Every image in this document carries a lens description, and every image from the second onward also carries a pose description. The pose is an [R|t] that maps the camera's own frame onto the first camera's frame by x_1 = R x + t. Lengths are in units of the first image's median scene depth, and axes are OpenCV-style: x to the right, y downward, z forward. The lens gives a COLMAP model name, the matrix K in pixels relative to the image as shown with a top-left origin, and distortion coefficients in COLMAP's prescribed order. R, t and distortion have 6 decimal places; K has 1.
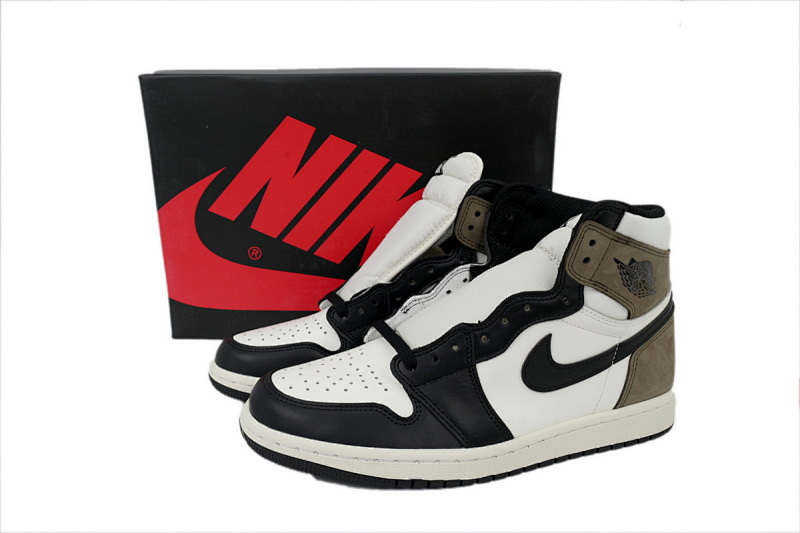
lens RADIAL K [[514.8, 0, 400.0], [0, 514.8, 266.5], [0, 0, 1]] dist [-0.002073, -0.000548]
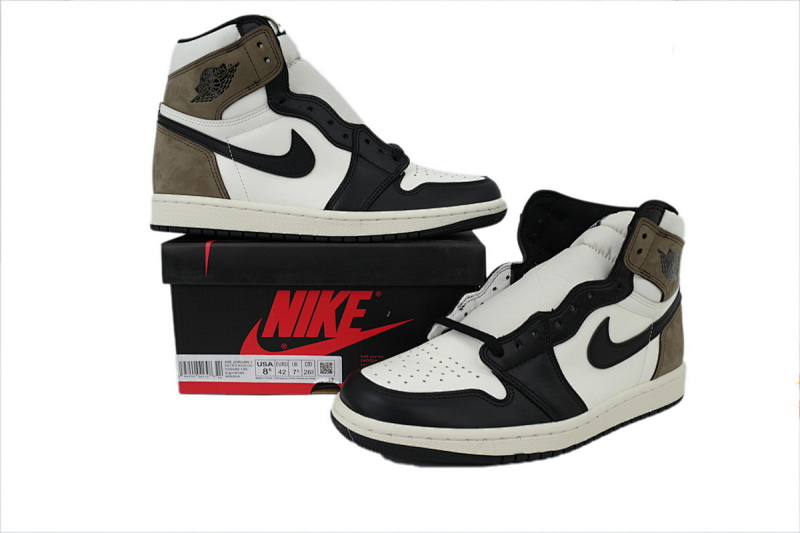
lens RADIAL K [[514.8, 0, 400.0], [0, 514.8, 266.5], [0, 0, 1]] dist [-0.002073, -0.000548]
pose [[0.981479, -0.039880, 0.187373, -0.380711], [0.045687, 0.998597, -0.026774, 0.027811], [-0.186042, 0.034839, 0.981924, -0.048262]]
